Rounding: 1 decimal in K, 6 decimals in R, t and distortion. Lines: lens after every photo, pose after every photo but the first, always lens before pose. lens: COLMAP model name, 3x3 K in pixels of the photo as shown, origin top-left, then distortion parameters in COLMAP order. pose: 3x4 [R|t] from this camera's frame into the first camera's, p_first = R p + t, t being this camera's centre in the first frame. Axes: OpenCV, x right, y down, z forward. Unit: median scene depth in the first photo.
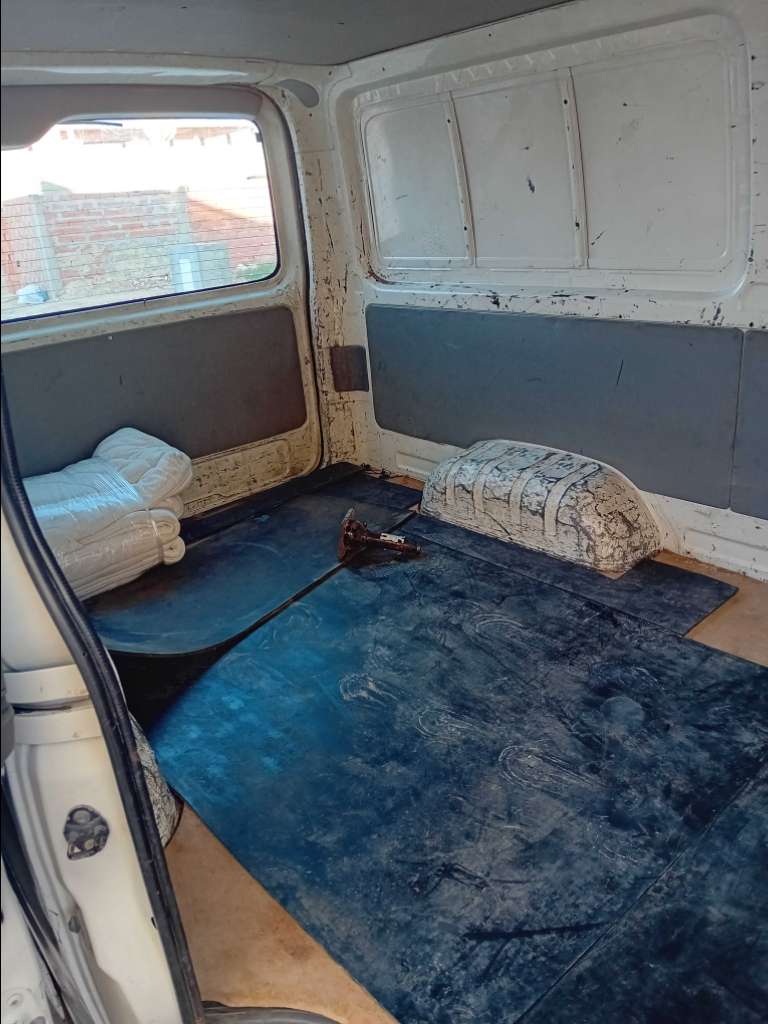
lens RADIAL K [[805.9, 0, 384.0], [0, 805.9, 512.0], [0, 0, 1]] dist [-0.026500, -0.009045]
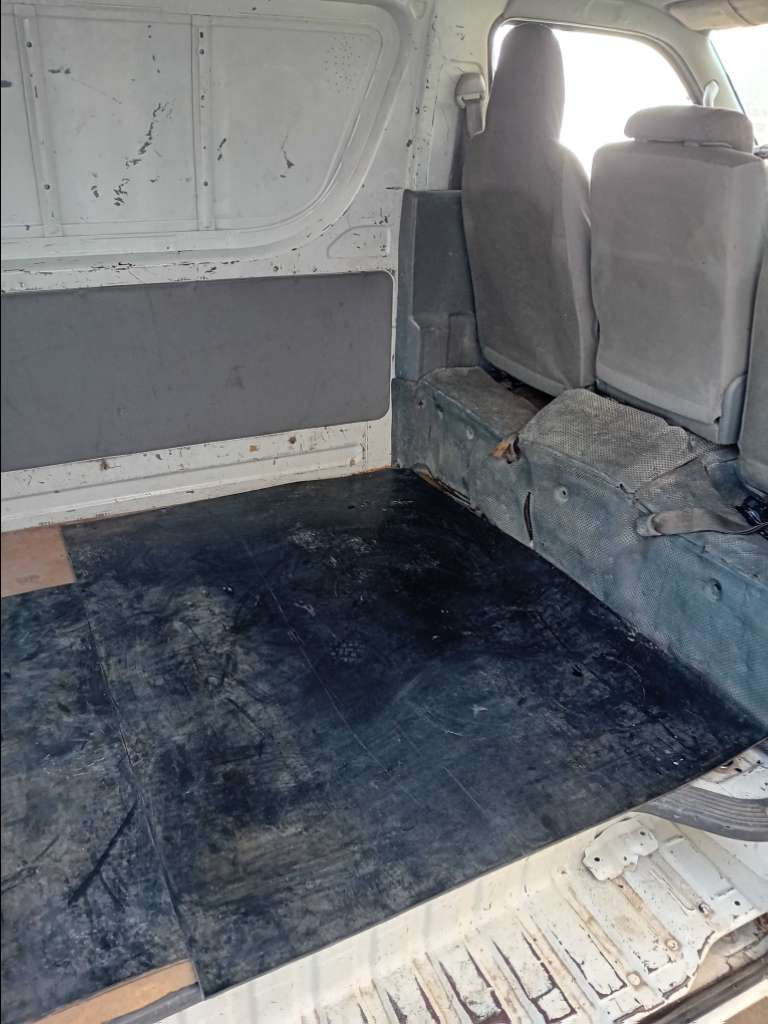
lens RADIAL K [[805.9, 0, 384.0], [0, 805.9, 512.0], [0, 0, 1]] dist [-0.026500, -0.009045]
pose [[0.252089, -0.355751, 0.899940, -0.535696], [0.329406, 0.905984, 0.265868, -0.060726], [-0.909914, 0.229423, 0.345574, 0.170692]]
